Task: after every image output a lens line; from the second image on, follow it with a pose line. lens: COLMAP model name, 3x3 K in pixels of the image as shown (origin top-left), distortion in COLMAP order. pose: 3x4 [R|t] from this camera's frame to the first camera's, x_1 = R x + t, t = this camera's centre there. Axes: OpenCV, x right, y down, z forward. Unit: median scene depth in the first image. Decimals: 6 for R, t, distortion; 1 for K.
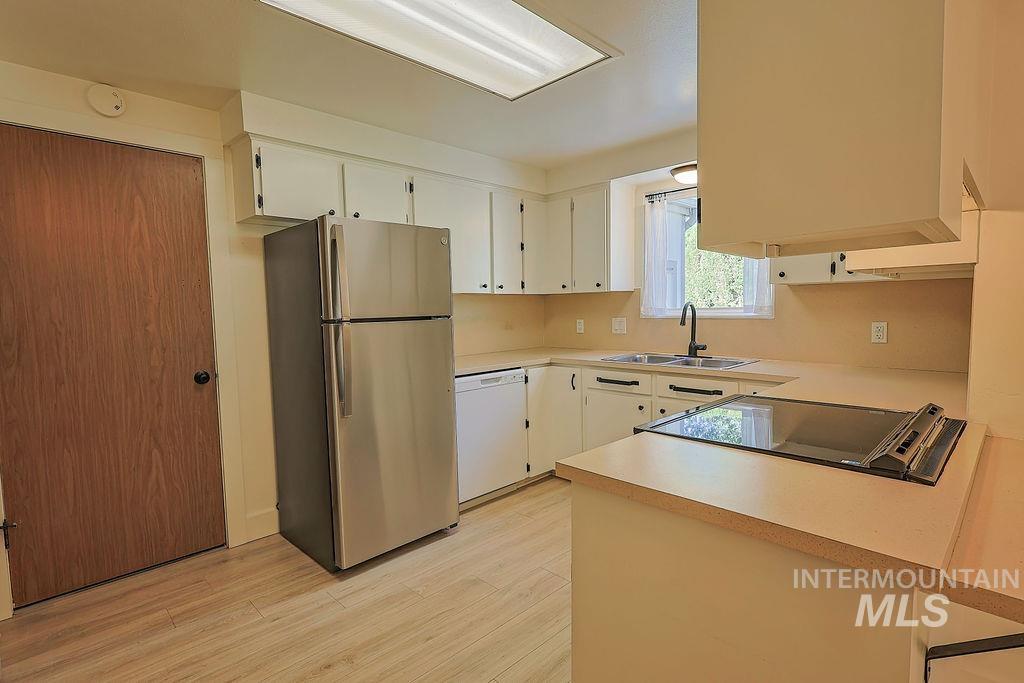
lens RADIAL K [[502.8, 0, 514.1], [0, 502.8, 345.6], [0, 0, 1]] dist [-0.001503, 0.000378]
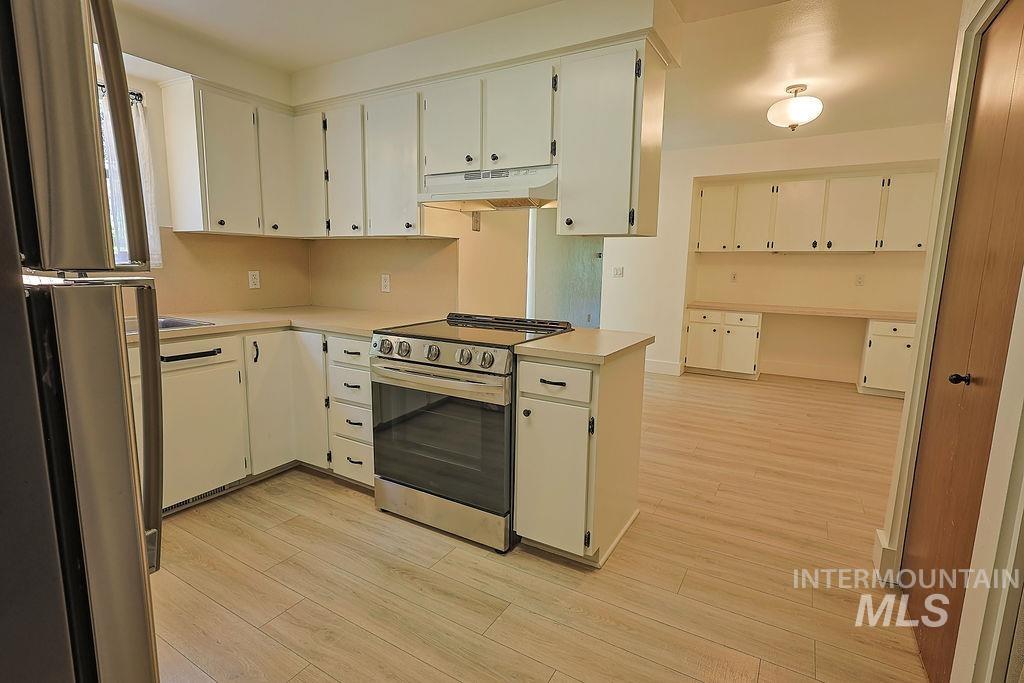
lens RADIAL K [[495.0, 0, 513.5], [0, 495.0, 334.4], [0, 0, 1]] dist [0.002321, 0.000375]
pose [[-0.254936, -0.129180, 0.958290, -0.455783], [0.056547, 0.987348, 0.148141, -0.029772], [-0.965303, 0.091955, -0.244405, 0.569324]]
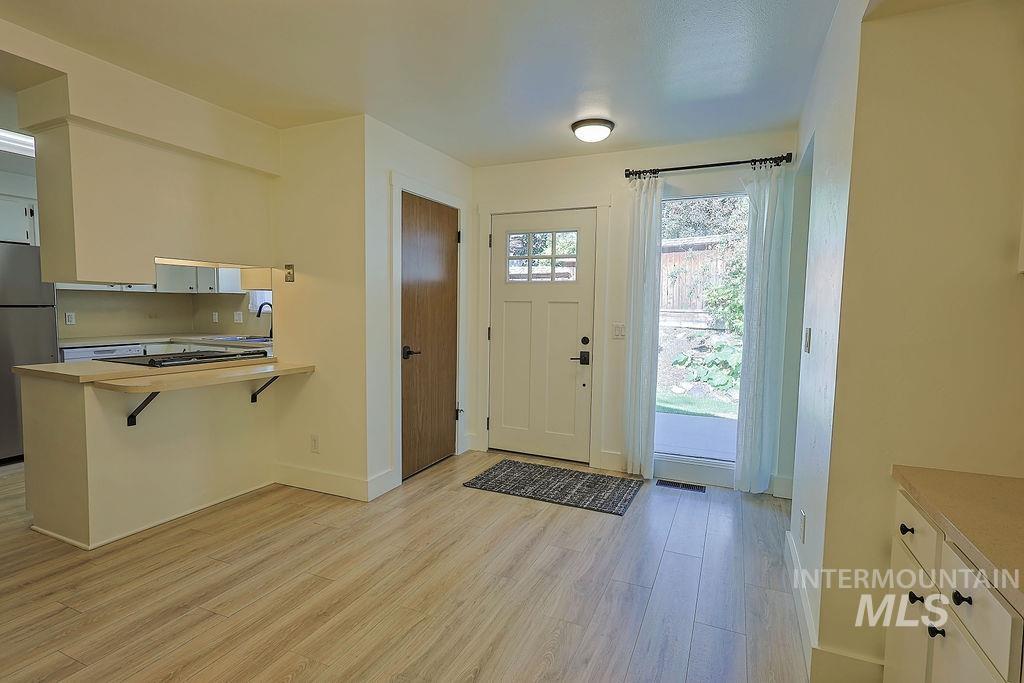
lens RADIAL K [[497.8, 0, 514.8], [0, 497.8, 341.5], [0, 0, 1]] dist [-0.001759, 0.000348]
pose [[0.930399, 0.006823, 0.366486, 0.482036], [-0.005093, 0.999971, -0.005686, 0.038539], [-0.366514, 0.003424, 0.930406, -0.687135]]
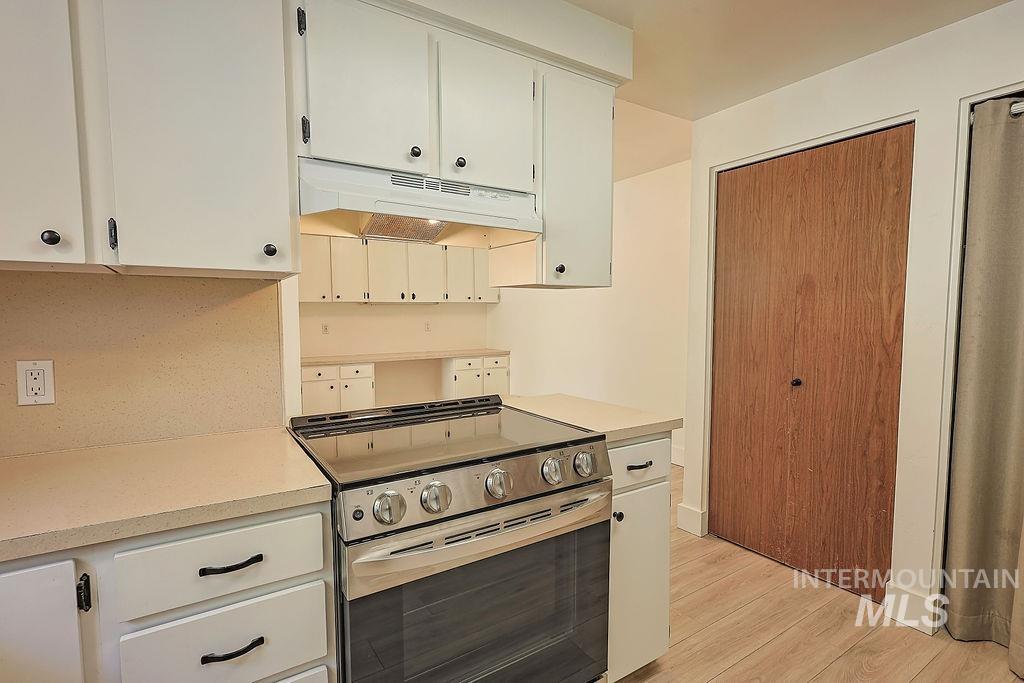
lens RADIAL K [[495.7, 0, 512.0], [0, 495.7, 341.5], [0, 0, 1]] dist [-0.010448, 0.000317]
pose [[-0.979199, 0.009096, 0.202699, 0.092247], [0.034479, 0.991925, 0.122051, -0.063084], [-0.199952, 0.126501, -0.971605, 0.848674]]
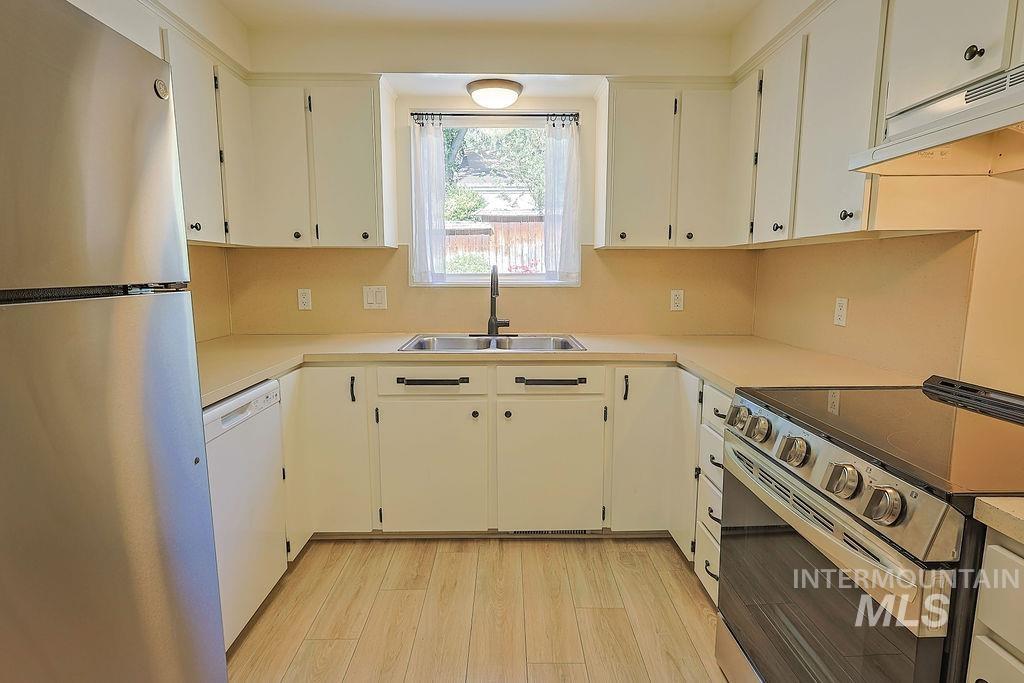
lens RADIAL K [[517.8, 0, 512.0], [0, 517.8, 341.5], [0, 0, 1]] dist [0.007130, 0.000453]
pose [[0.695005, -0.080188, 0.714519, -0.202606], [0.041473, 0.996578, 0.071503, -0.025481], [-0.717808, -0.020061, 0.695952, 0.413395]]
